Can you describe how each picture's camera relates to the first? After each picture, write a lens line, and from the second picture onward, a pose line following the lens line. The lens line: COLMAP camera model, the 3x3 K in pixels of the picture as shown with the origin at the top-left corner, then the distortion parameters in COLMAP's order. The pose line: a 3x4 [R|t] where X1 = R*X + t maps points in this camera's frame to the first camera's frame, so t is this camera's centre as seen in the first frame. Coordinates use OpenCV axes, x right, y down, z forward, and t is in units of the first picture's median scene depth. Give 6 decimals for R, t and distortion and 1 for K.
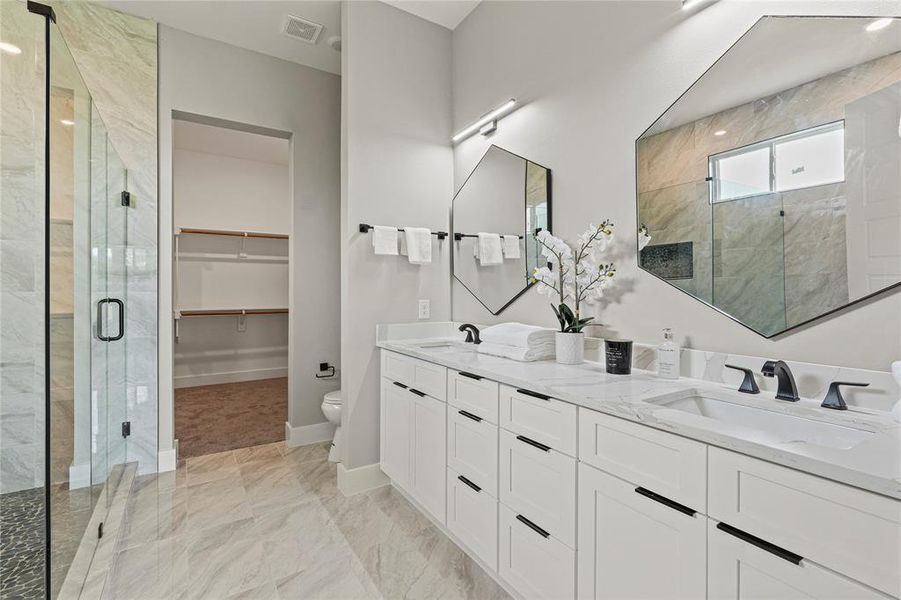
lens RADIAL K [[414.2, 0, 447.4], [0, 414.2, 298.4], [0, 0, 1]] dist [-0.002000, 0.000538]
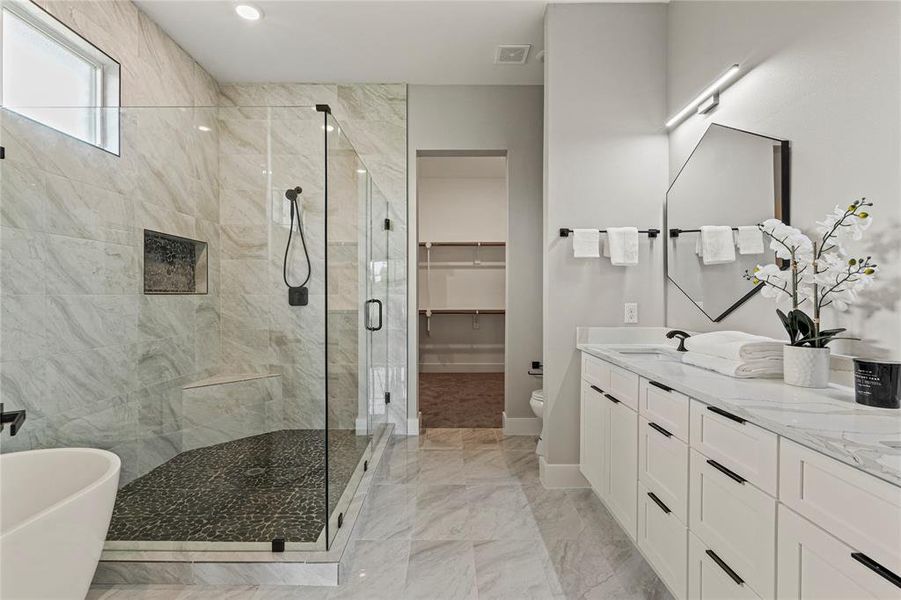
lens RADIAL K [[415.0, 0, 451.6], [0, 415.0, 306.3], [0, 0, 1]] dist [-0.002582, 0.000314]
pose [[0.846120, 0.015407, -0.532769, 0.111790], [-0.008305, 0.999842, 0.015725, -0.000648], [0.532927, -0.008881, 0.846115, -0.018286]]
